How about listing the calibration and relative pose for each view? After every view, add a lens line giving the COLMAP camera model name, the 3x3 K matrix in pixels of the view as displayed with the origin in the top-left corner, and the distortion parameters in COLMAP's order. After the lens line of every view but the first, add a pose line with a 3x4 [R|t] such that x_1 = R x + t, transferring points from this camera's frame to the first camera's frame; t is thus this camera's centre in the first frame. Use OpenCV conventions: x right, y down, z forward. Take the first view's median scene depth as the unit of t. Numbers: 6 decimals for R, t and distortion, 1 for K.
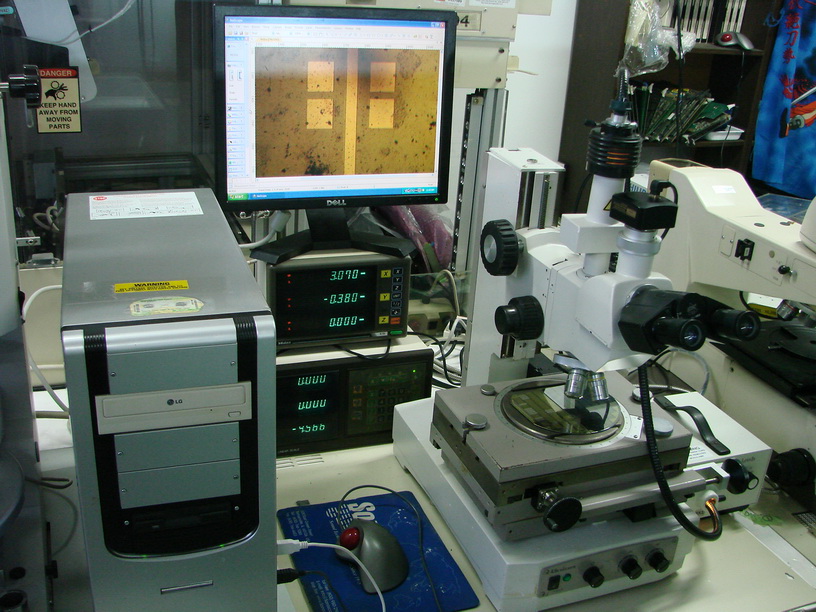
lens RADIAL K [[876.5, 0, 408.0], [0, 876.5, 306.0], [0, 0, 1]] dist [-0.221977, 0.274653]
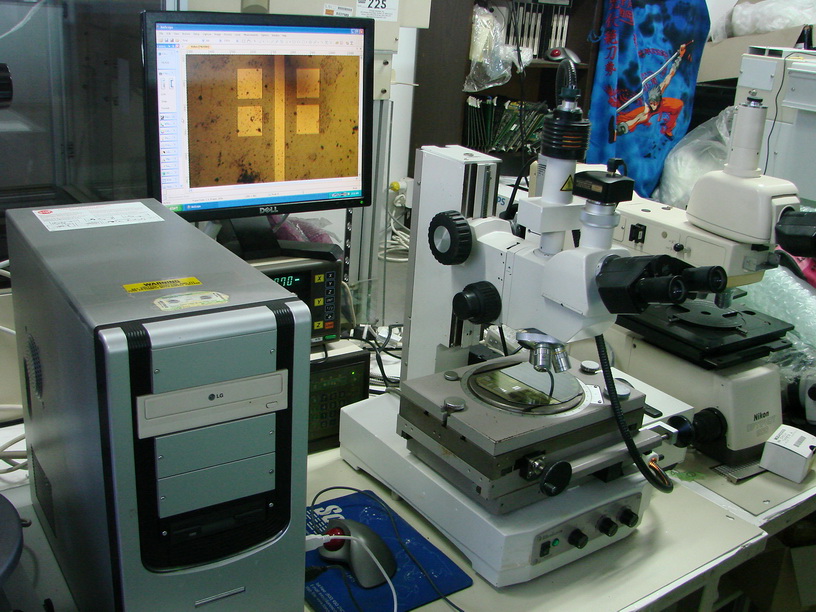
lens RADIAL K [[876.5, 0, 408.0], [0, 876.5, 306.0], [0, 0, 1]] dist [-0.221977, 0.274653]
pose [[0.969273, -0.082724, 0.231662, -0.161922], [0.092301, 0.995255, -0.030792, 0.035044], [-0.228016, 0.051228, 0.972309, 0.002667]]
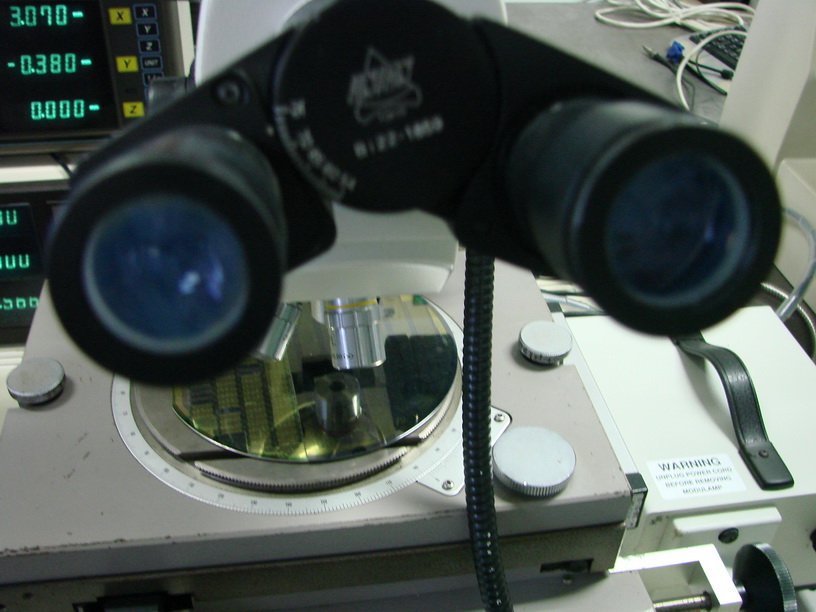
lens RADIAL K [[876.5, 0, 408.0], [0, 876.5, 306.0], [0, 0, 1]] dist [-0.221977, 0.274653]
pose [[0.976960, 0.098535, -0.189315, 0.241614], [-0.053603, 0.971894, 0.229235, 0.004669], [0.206582, -0.213805, 0.954783, 0.541507]]
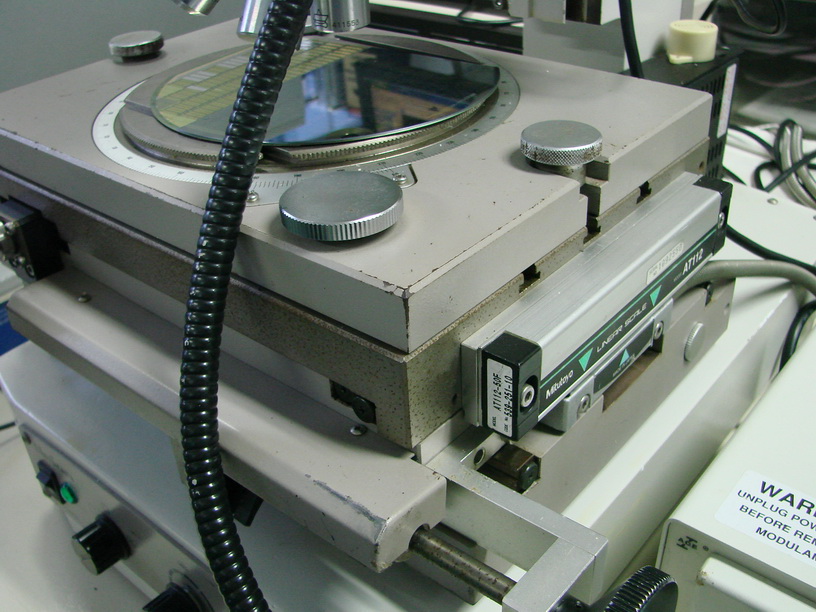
lens RADIAL K [[876.5, 0, 408.0], [0, 876.5, 306.0], [0, 0, 1]] dist [-0.221977, 0.274653]
pose [[0.482469, 0.405212, -0.776548, 0.395652], [-0.279901, 0.911398, 0.301676, 0.072086], [0.829988, 0.071807, 0.553140, 0.710816]]
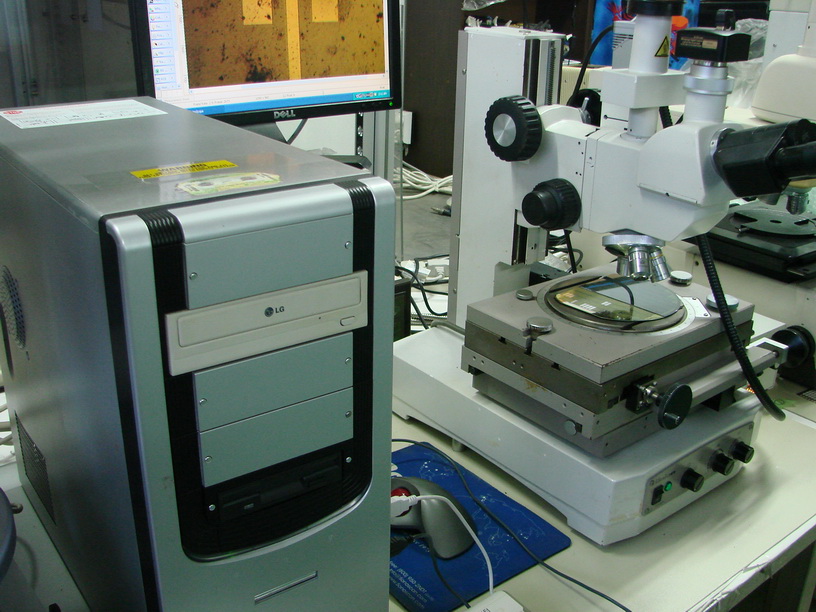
lens RADIAL K [[876.5, 0, 408.0], [0, 876.5, 306.0], [0, 0, 1]] dist [-0.221977, 0.274653]
pose [[0.954756, -0.150015, 0.256782, -0.201817], [0.151662, 0.988340, 0.013498, 0.066420], [-0.255813, 0.026057, 0.966375, 0.175389]]
